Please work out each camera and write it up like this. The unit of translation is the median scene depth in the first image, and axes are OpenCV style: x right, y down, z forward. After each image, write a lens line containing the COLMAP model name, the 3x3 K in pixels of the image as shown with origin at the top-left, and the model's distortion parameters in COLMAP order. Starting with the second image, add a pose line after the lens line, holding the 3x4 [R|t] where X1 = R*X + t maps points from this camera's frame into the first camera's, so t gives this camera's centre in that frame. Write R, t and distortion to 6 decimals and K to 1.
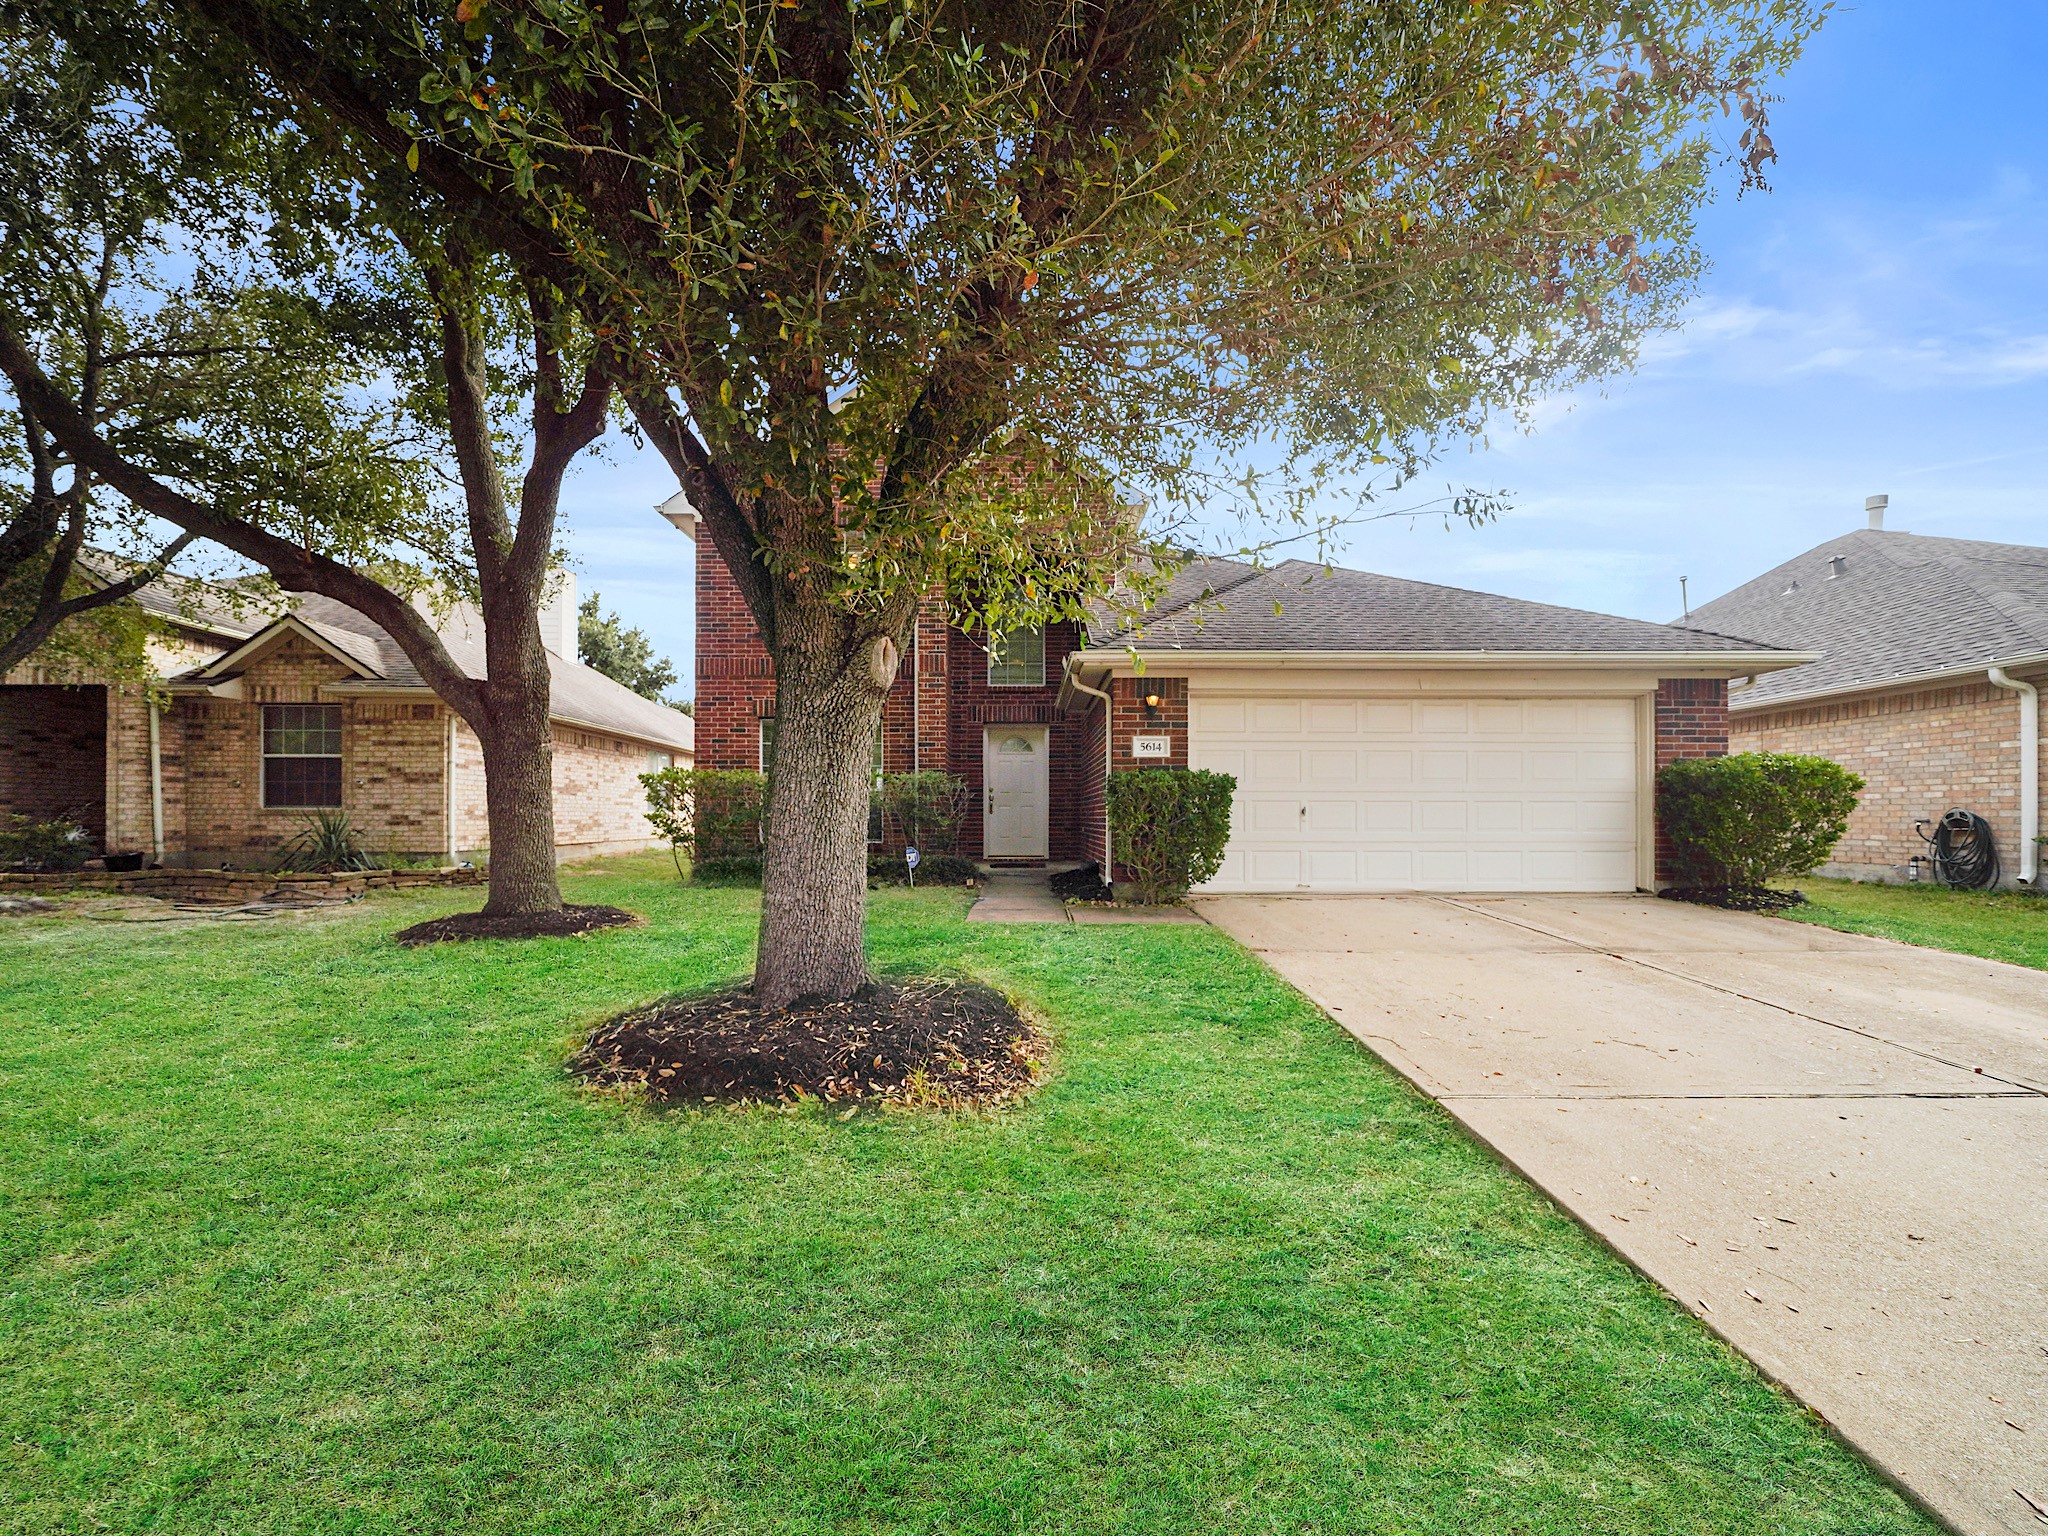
lens RADIAL K [[837.9, 0, 1018.9], [0, 837.9, 790.5], [0, 0, 1]] dist [-0.029627, -0.000684]
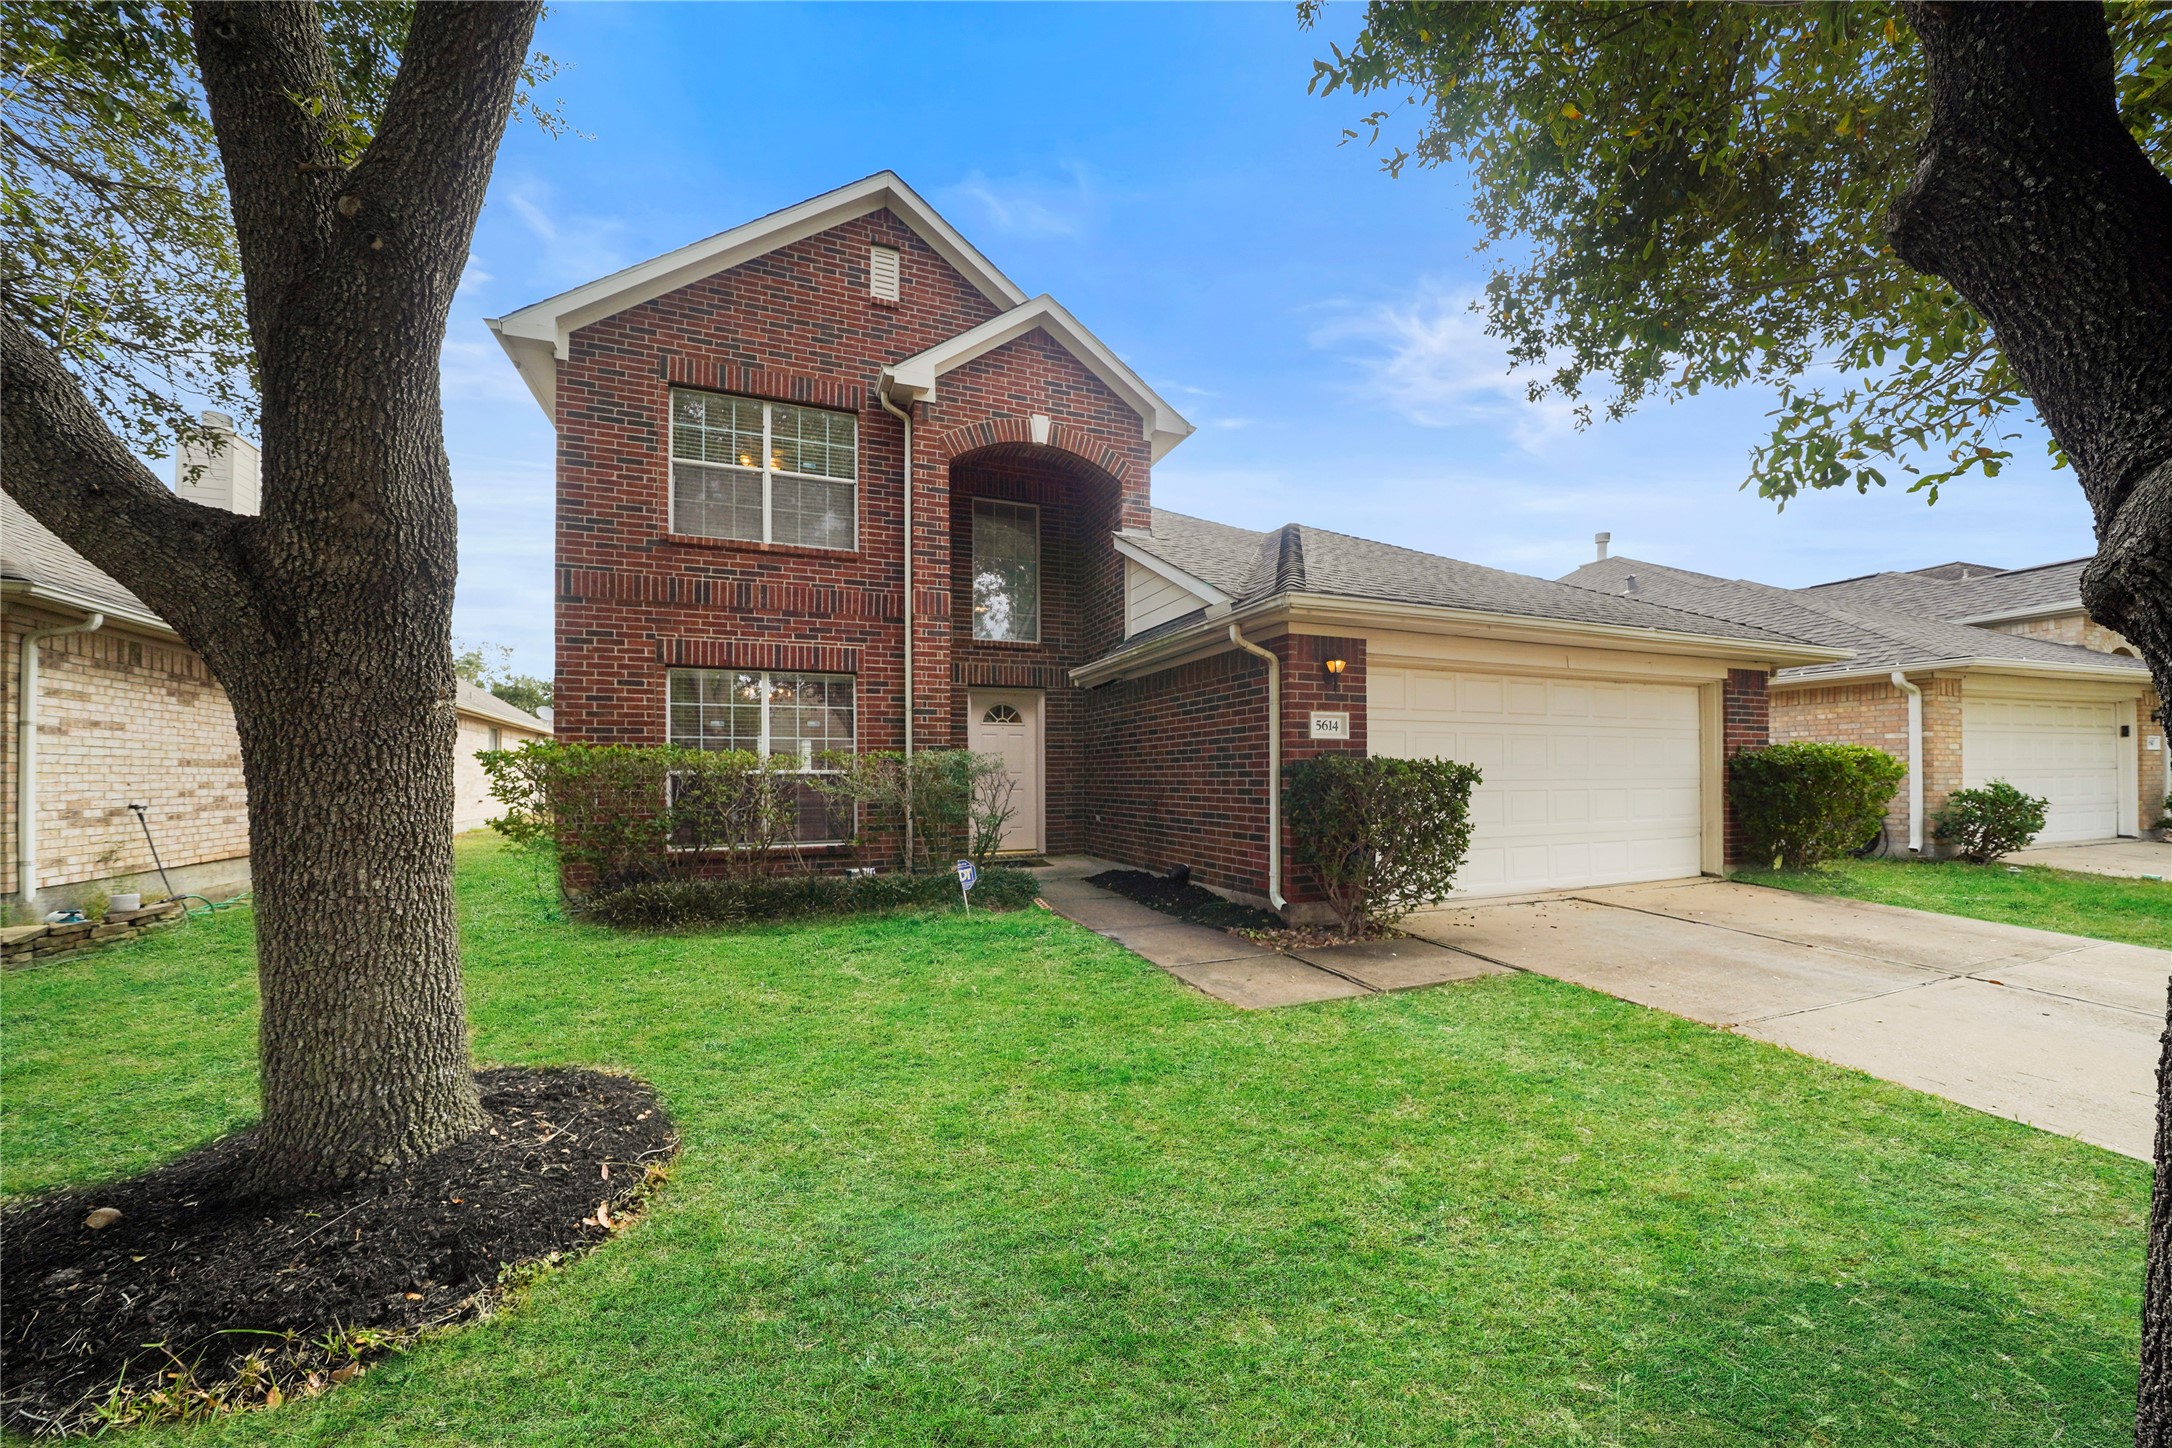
lens RADIAL K [[767.9, 0, 1084.0], [0, 767.9, 753.7], [0, 0, 1]] dist [-0.026557, 0.000206]
pose [[0.926255, 0.004544, 0.376869, -0.319956], [-0.005279, 0.999986, 0.000917, -0.025652], [-0.376859, -0.002839, 0.926266, 0.427543]]
